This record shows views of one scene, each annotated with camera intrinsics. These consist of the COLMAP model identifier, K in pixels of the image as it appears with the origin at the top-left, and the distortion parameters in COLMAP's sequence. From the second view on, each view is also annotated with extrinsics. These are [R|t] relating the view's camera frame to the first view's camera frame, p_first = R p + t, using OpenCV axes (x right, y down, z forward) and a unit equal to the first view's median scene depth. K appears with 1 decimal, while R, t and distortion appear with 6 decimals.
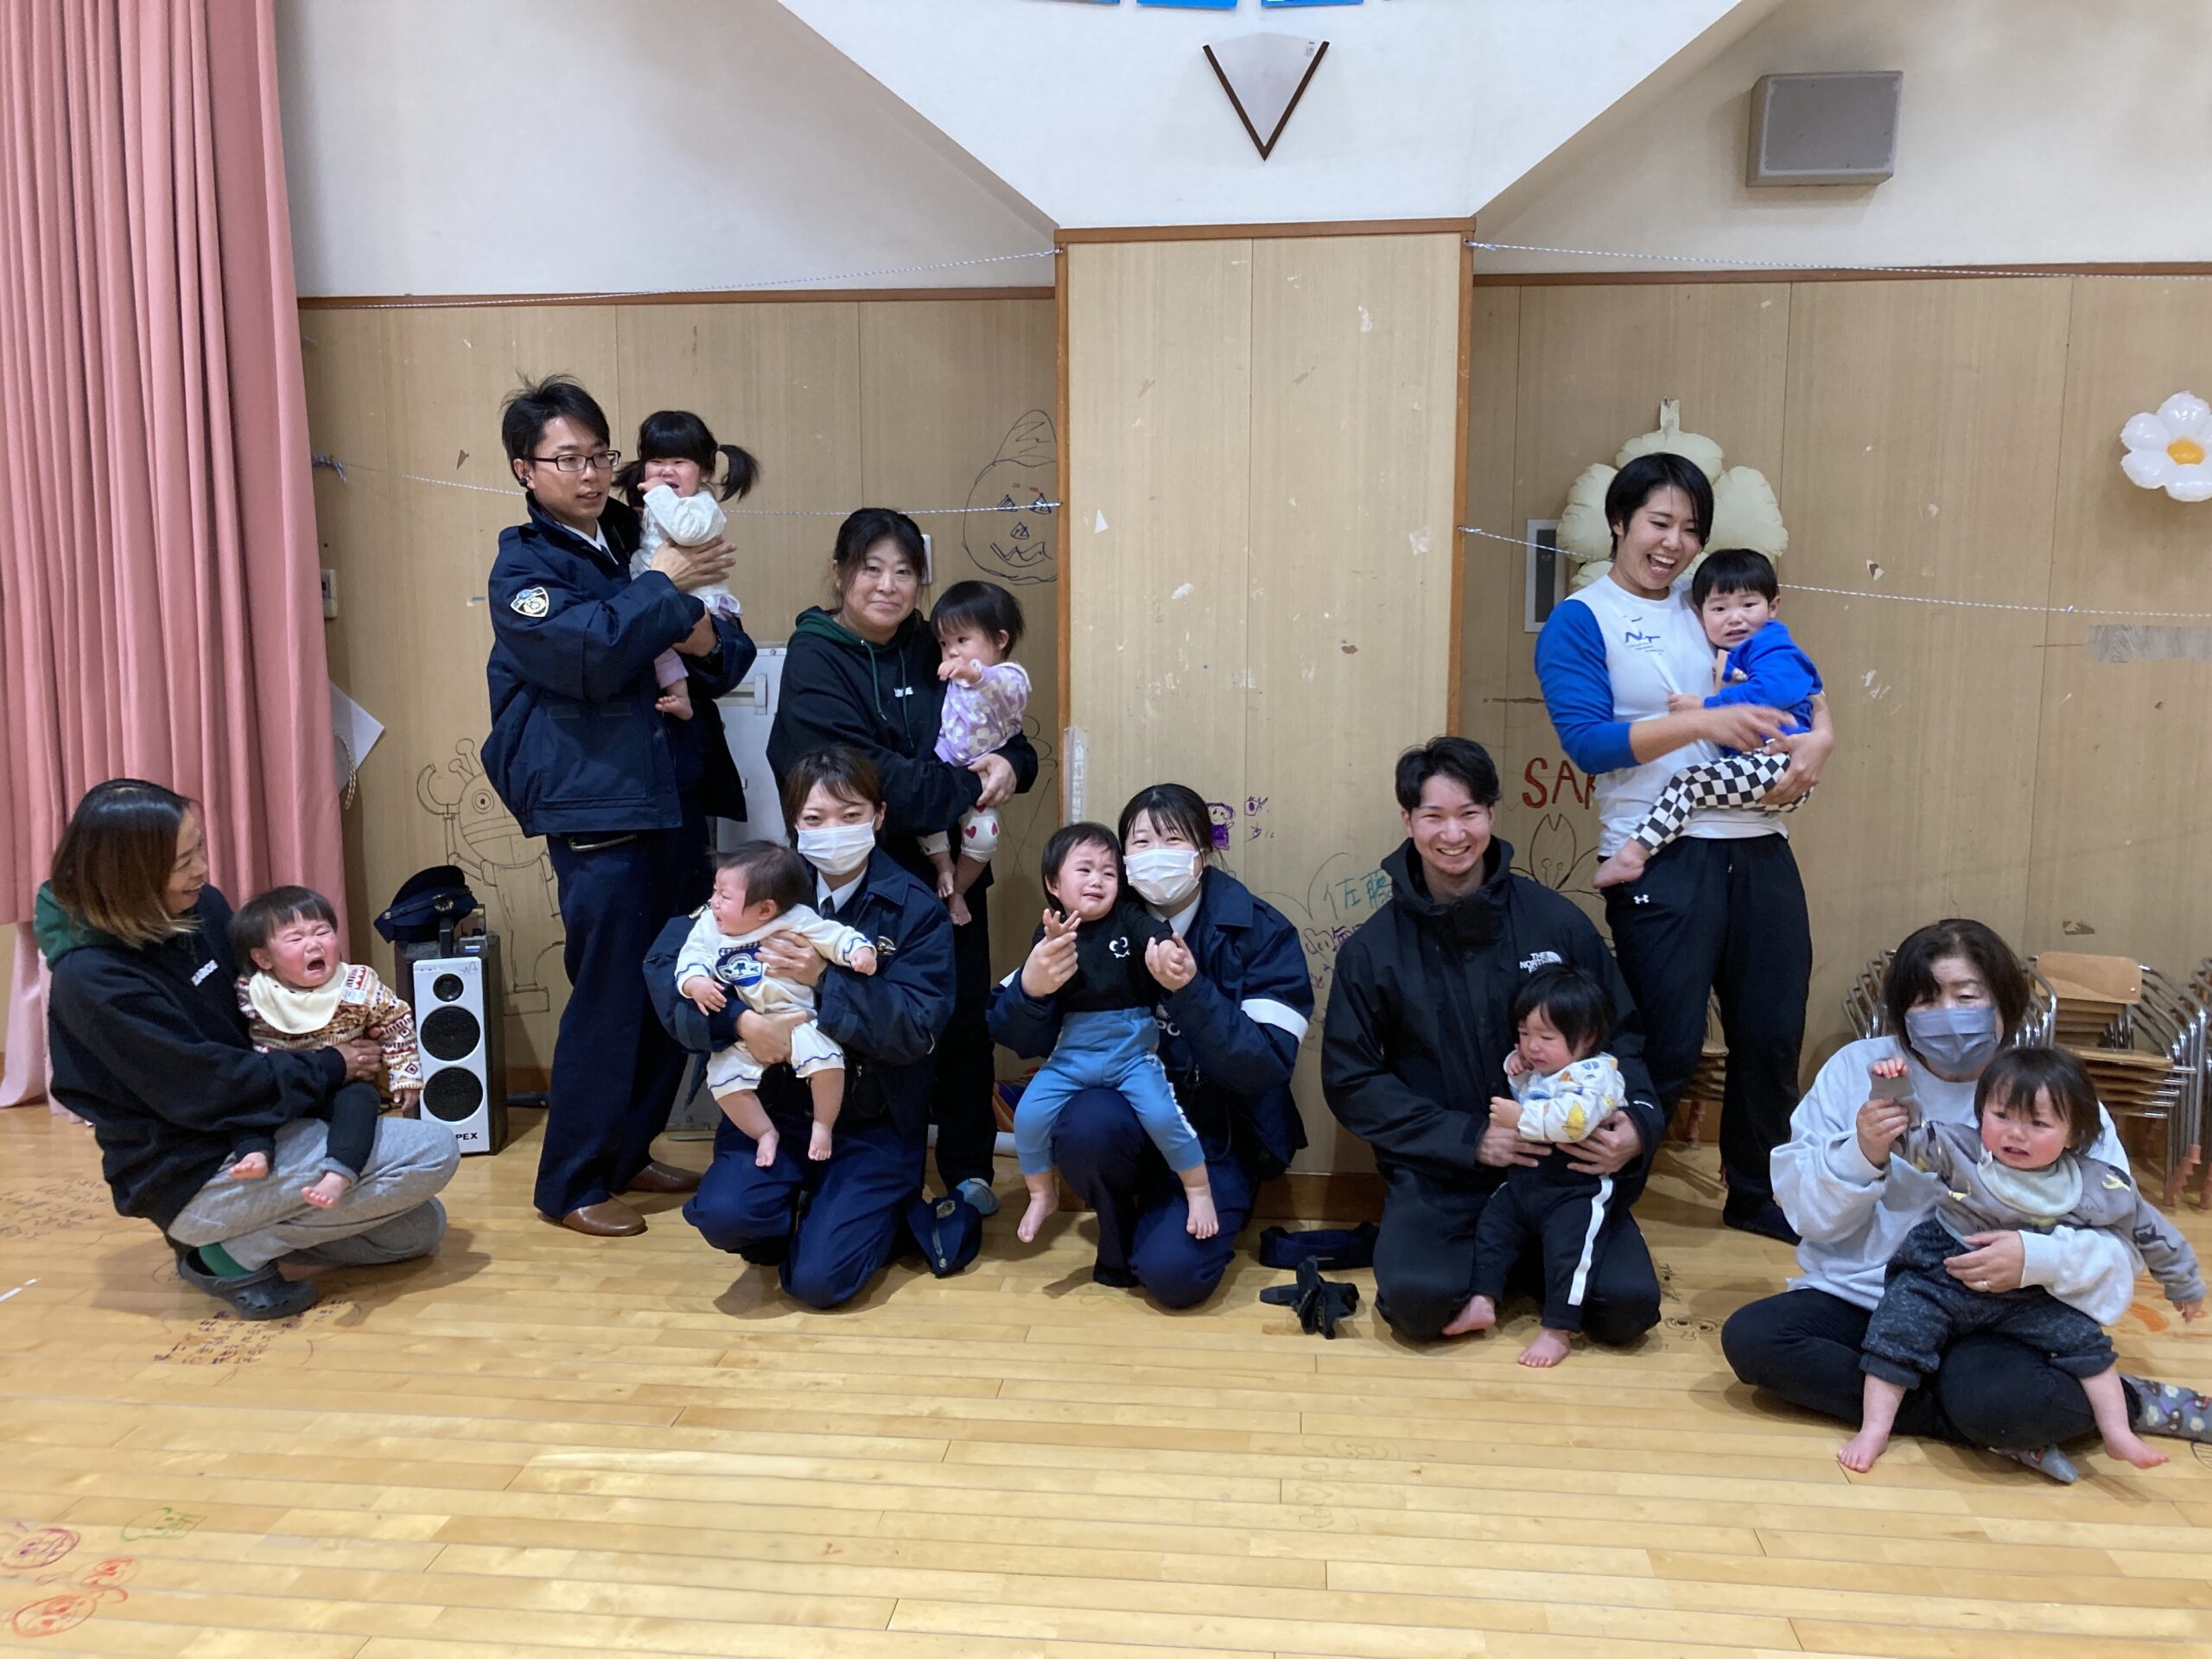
lens RADIAL K [[1809.9, 0, 1106.0], [0, 1809.9, 829.5], [0, 0, 1]] dist [0.018157, 0.020322]
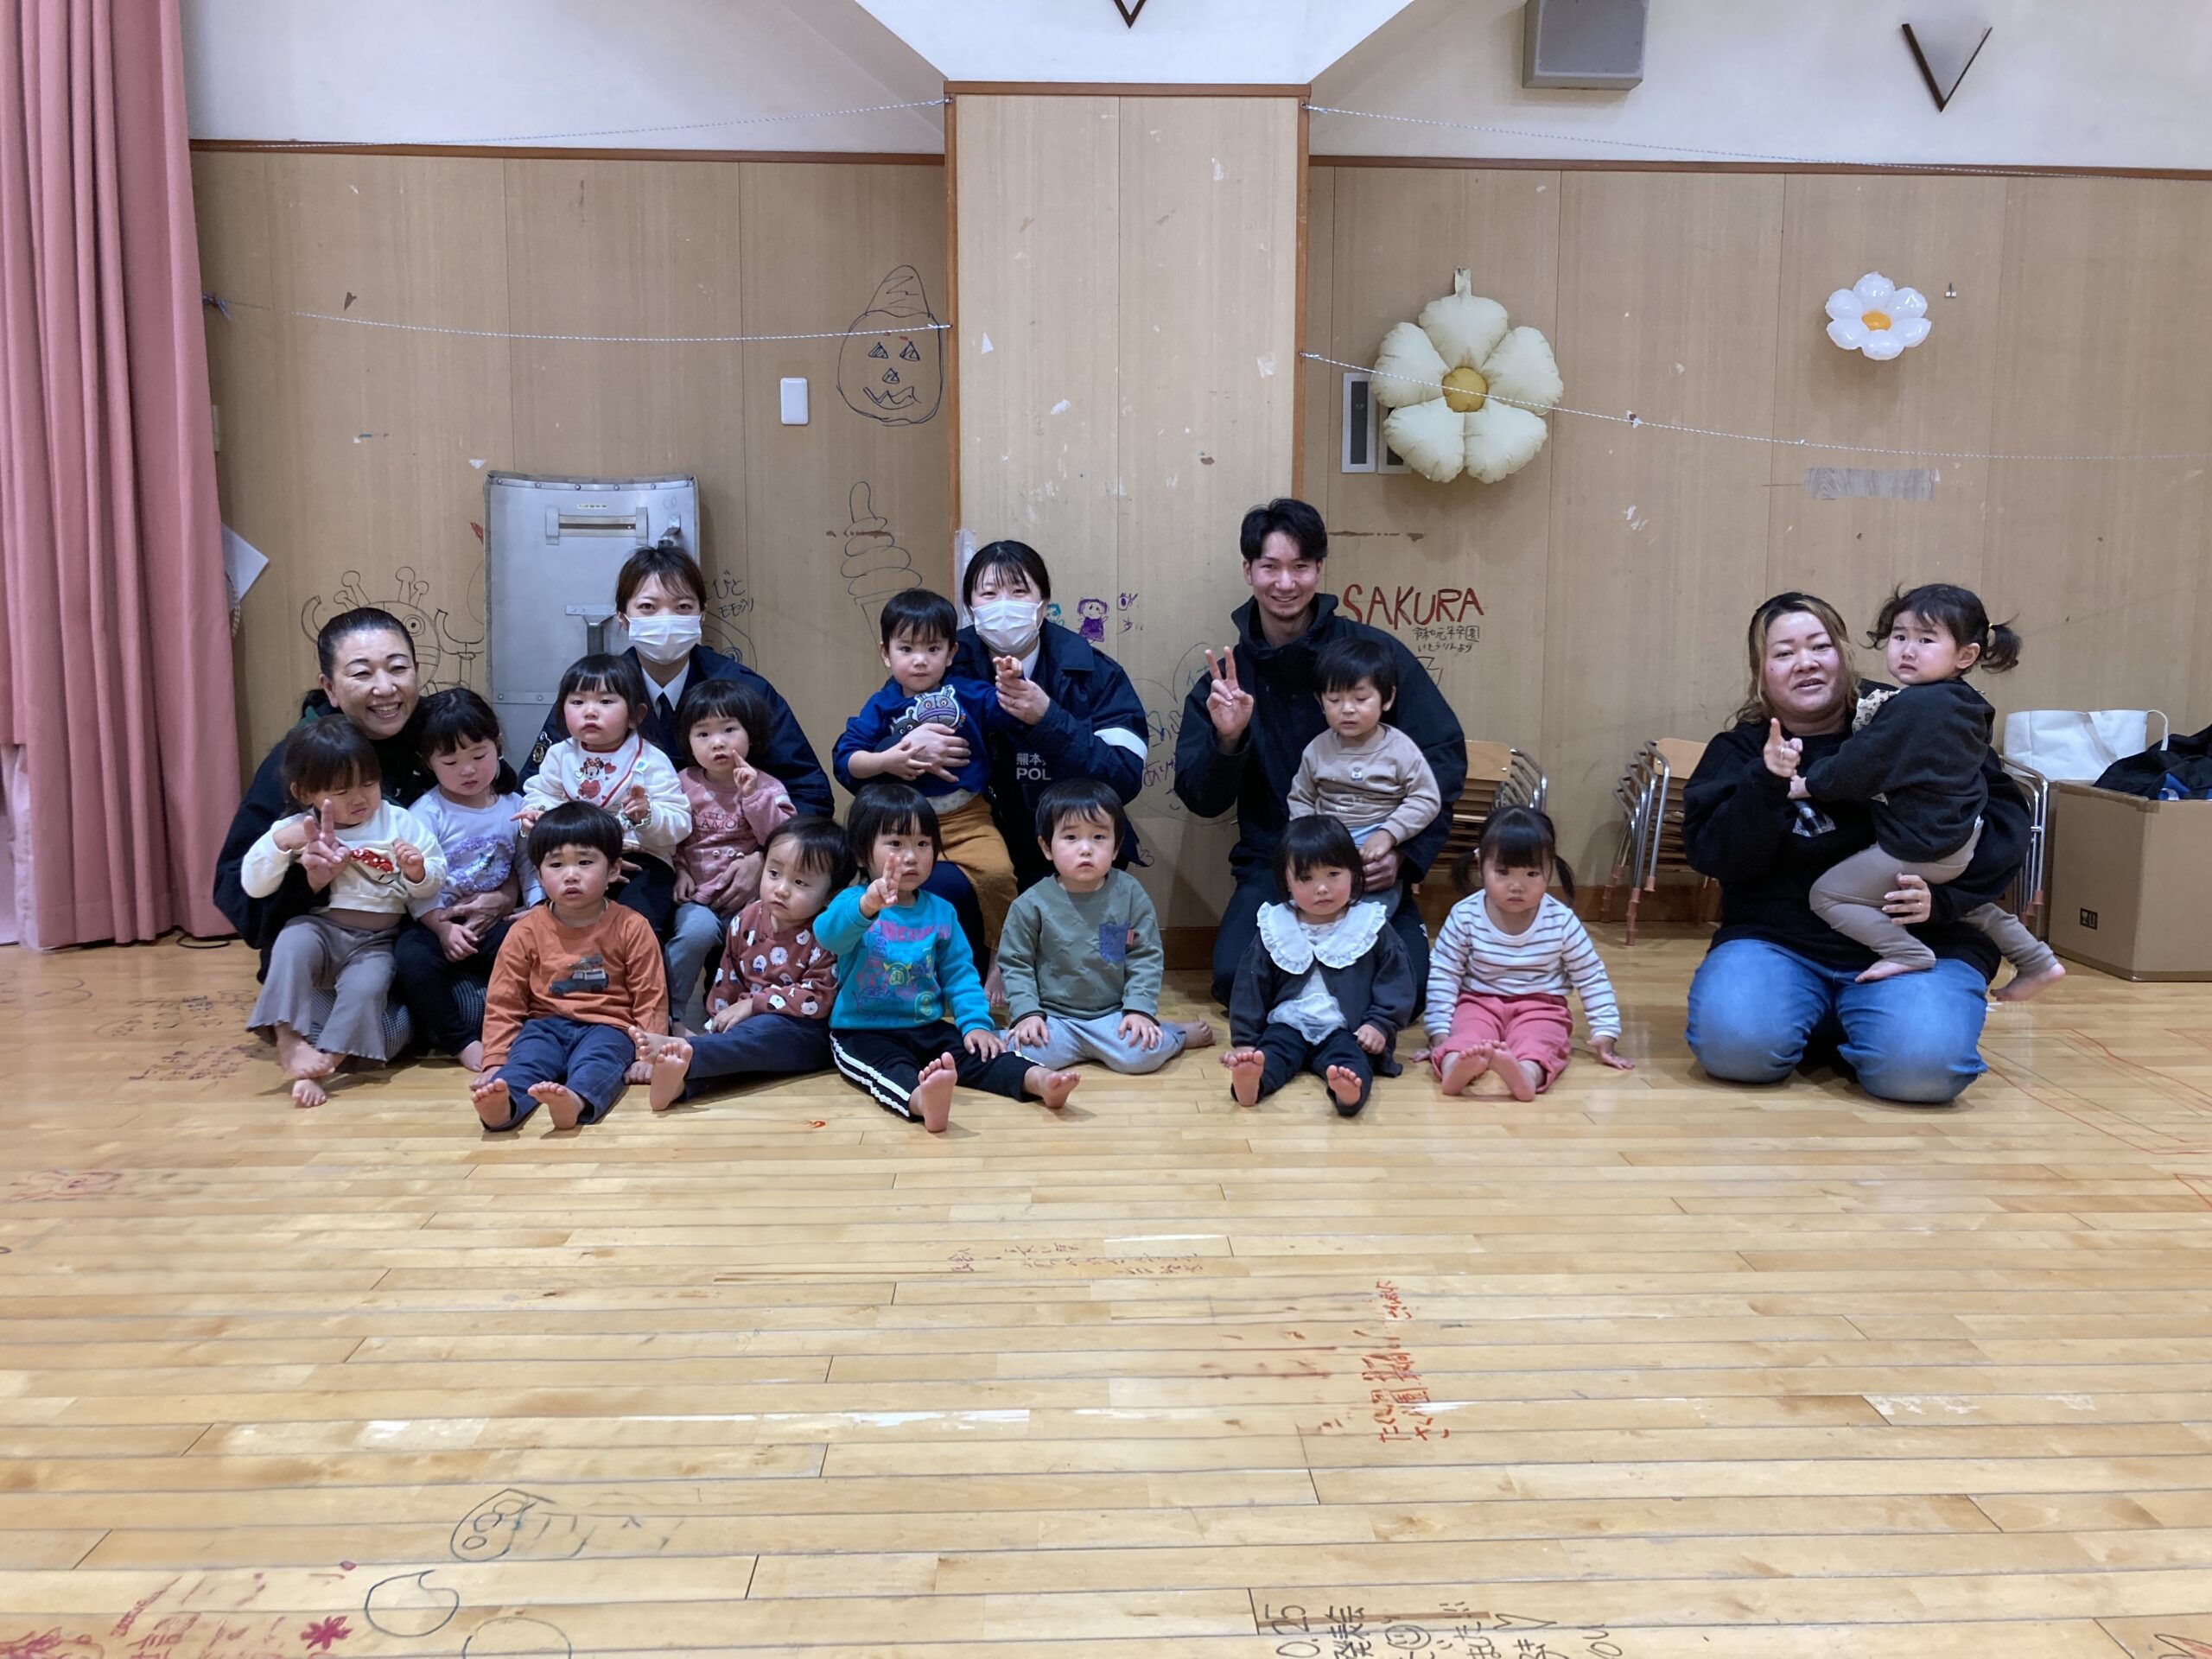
lens RADIAL K [[1797.2, 0, 1109.8], [0, 1797.2, 778.5], [0, 0, 1]] dist [0.010111, 0.008859]
pose [[0.989981, -0.010968, 0.140772, -0.078614], [0.013854, 0.999713, -0.019538, 0.110325], [-0.140517, 0.021293, 0.989849, -0.096379]]
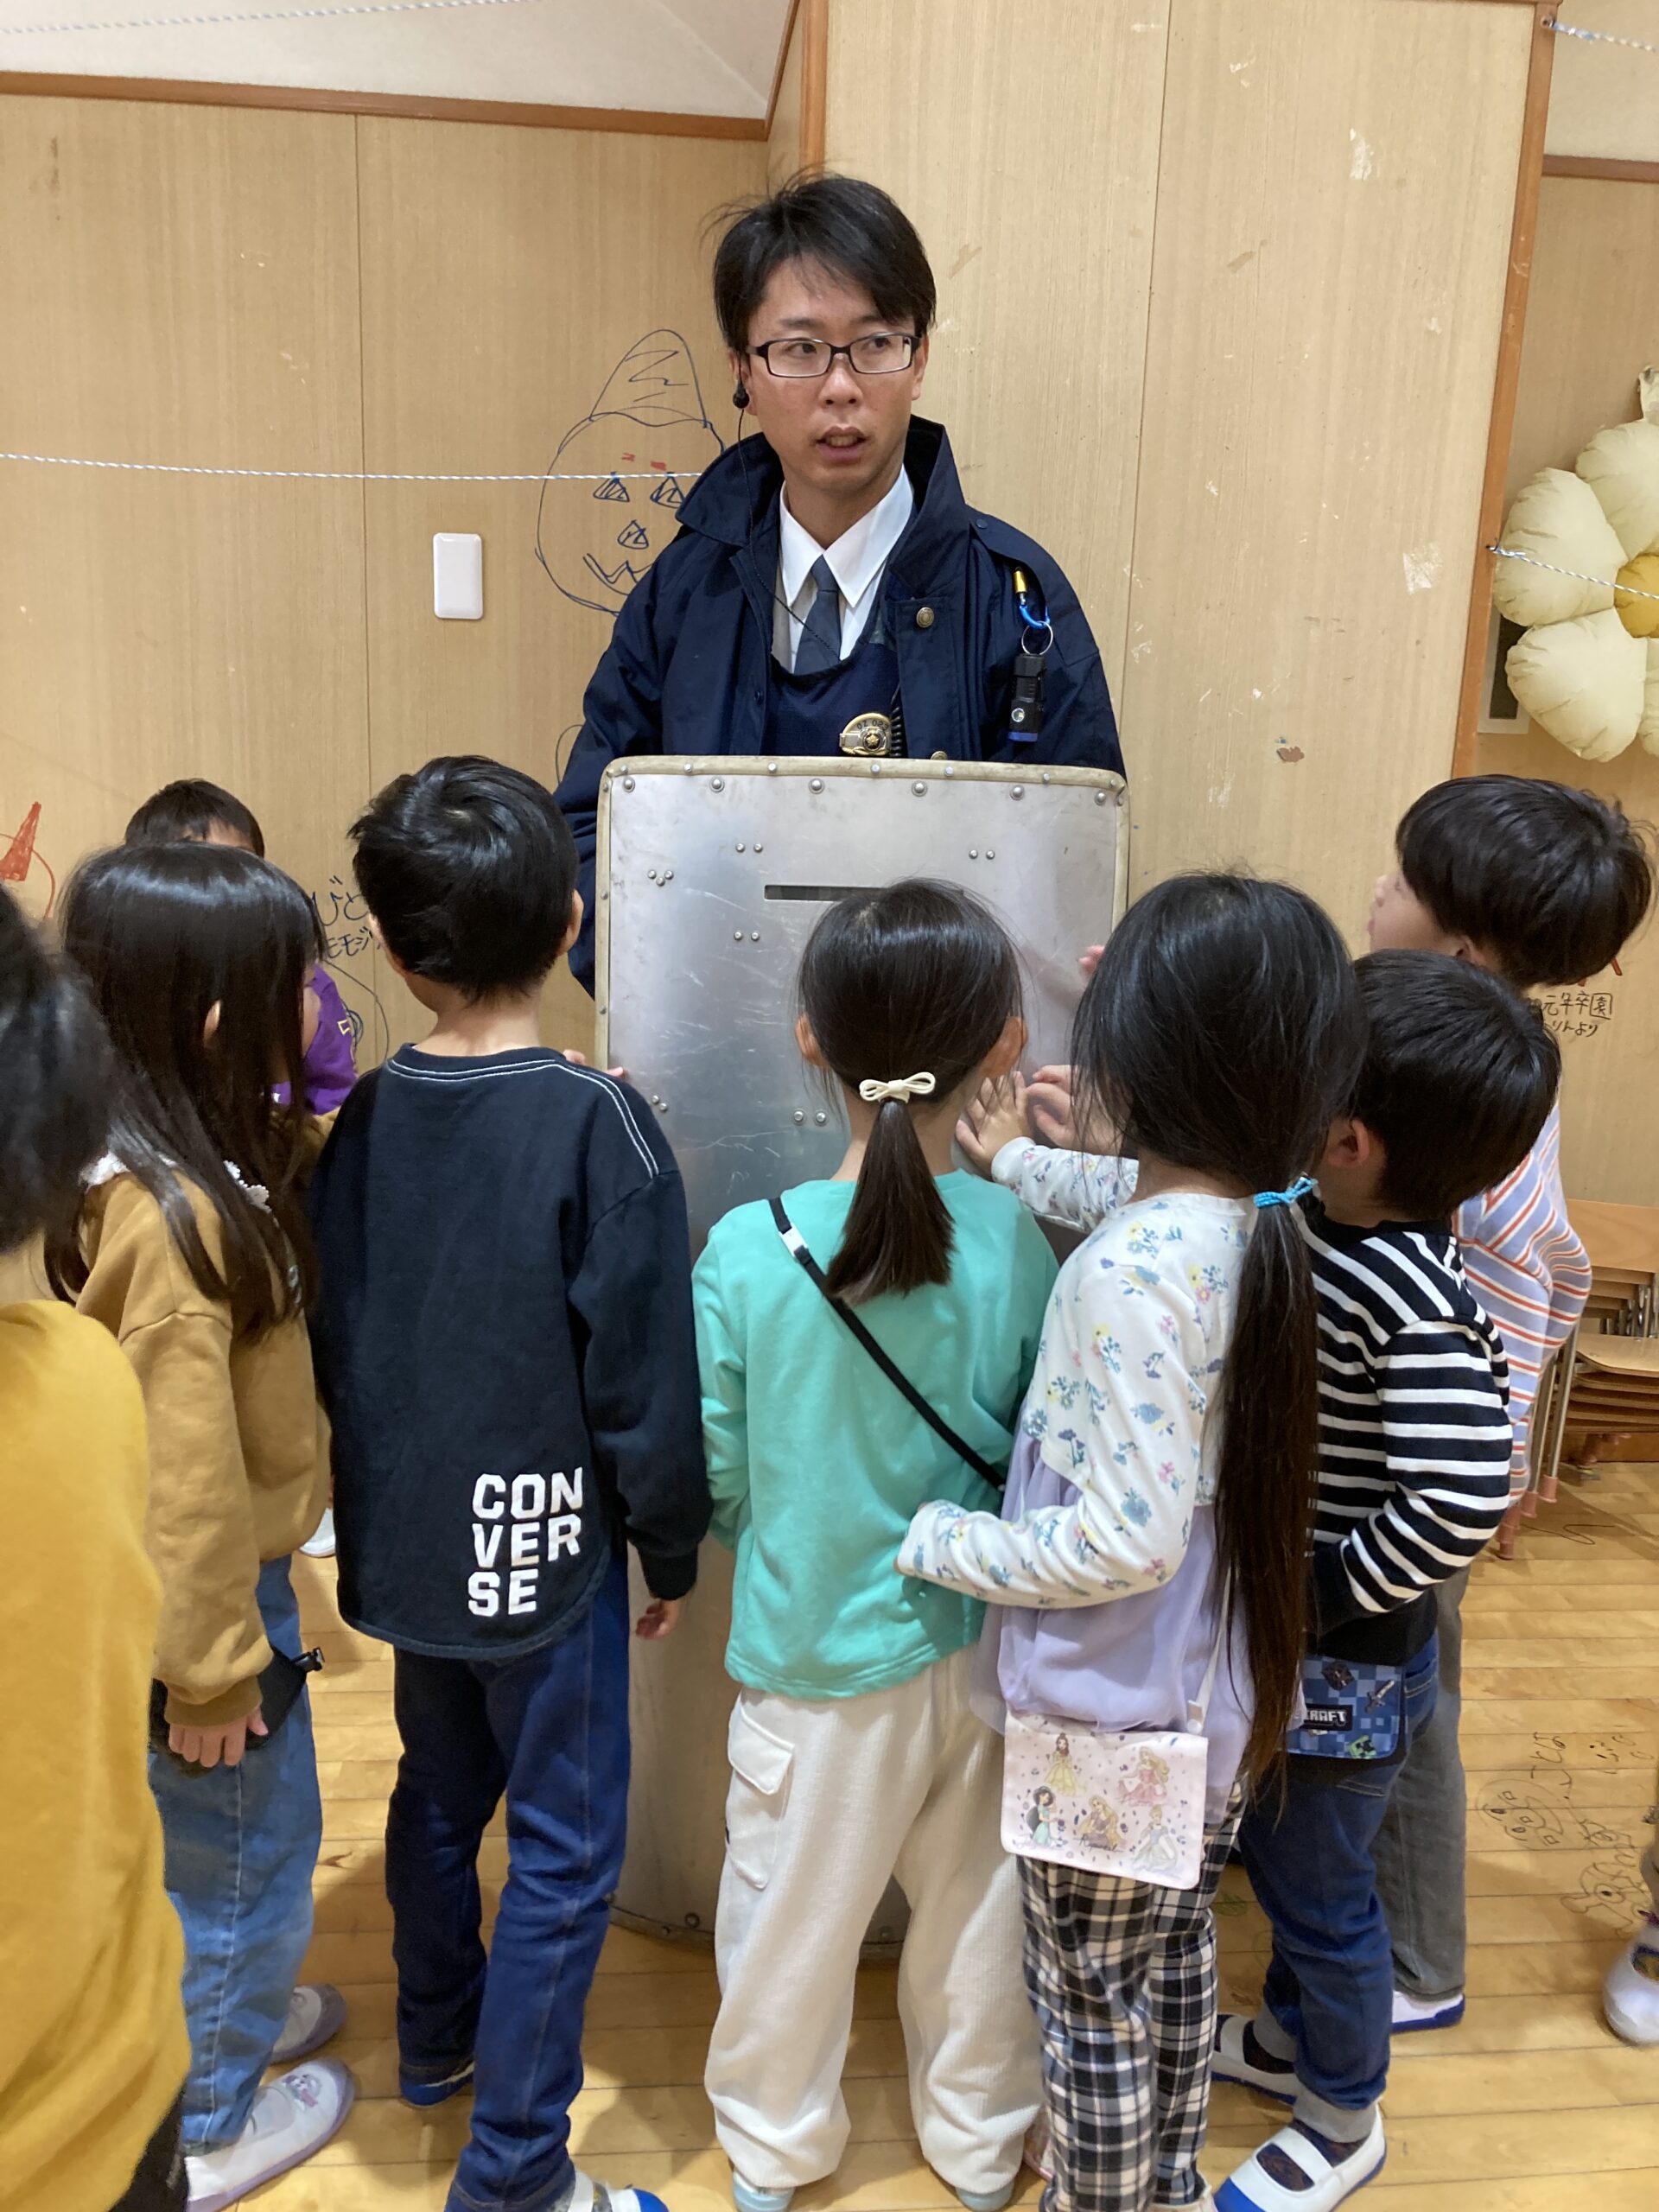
lens RADIAL K [[1907.3, 0, 829.5], [0, 1907.3, 1106.0], [0, 0, 1]] dist [-0.043021, 0.088696]
pose [[0.982271, -0.010757, 0.187157, -0.113555], [-0.007973, 0.995052, 0.099035, -0.042072], [-0.187297, -0.098771, 0.977325, 0.380201]]
